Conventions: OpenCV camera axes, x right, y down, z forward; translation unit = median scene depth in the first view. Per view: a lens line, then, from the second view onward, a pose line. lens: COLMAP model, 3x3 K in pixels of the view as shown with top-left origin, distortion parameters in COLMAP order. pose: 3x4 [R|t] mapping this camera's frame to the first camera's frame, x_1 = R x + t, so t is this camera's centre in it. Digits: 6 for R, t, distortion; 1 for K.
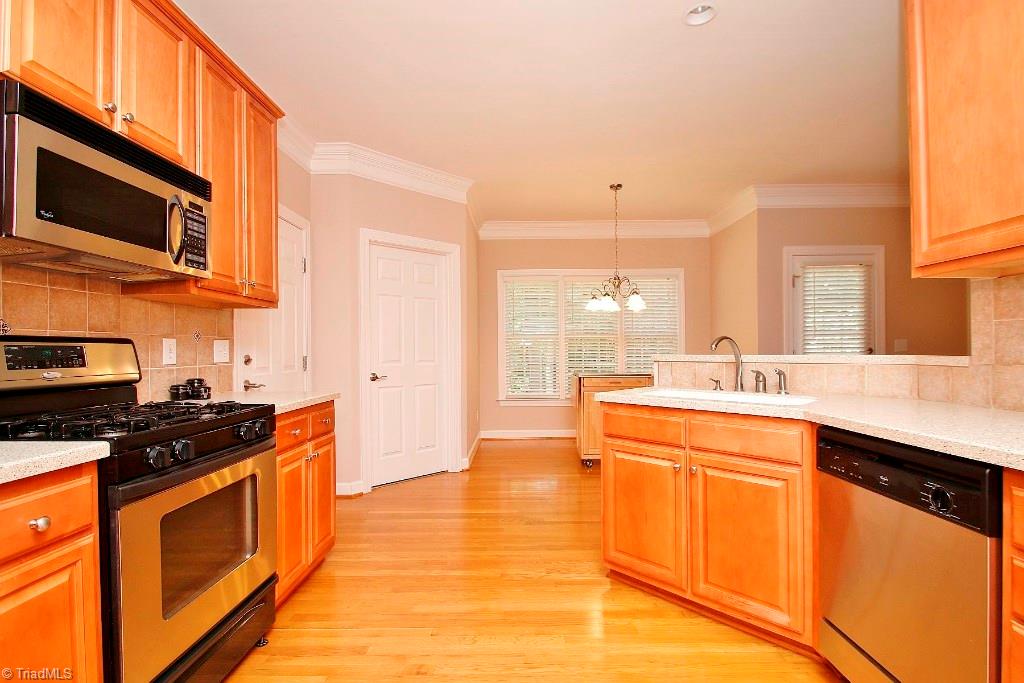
lens RADIAL K [[472.9, 0, 517.7], [0, 472.9, 350.9], [0, 0, 1]] dist [0.013774, -0.016737]
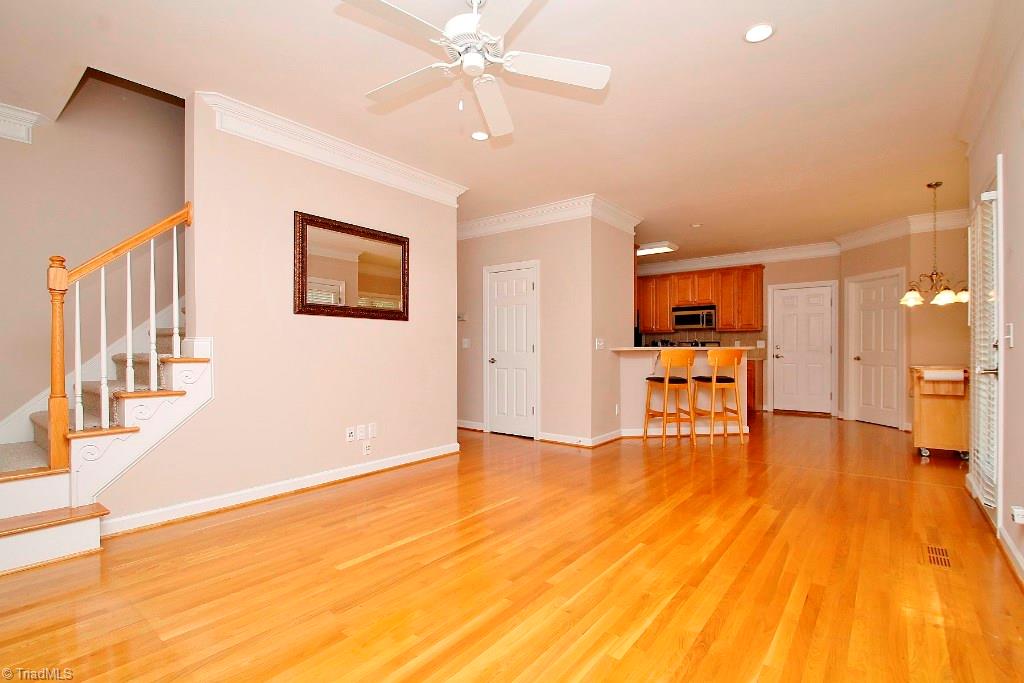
lens RADIAL K [[472.9, 0, 517.7], [0, 472.9, 350.9], [0, 0, 1]] dist [0.013774, -0.016737]
pose [[-0.608895, 0.012601, -0.793151, 3.815514], [0.003782, 0.999909, 0.012982, -0.002398], [0.793242, 0.004905, -0.608887, 2.183872]]
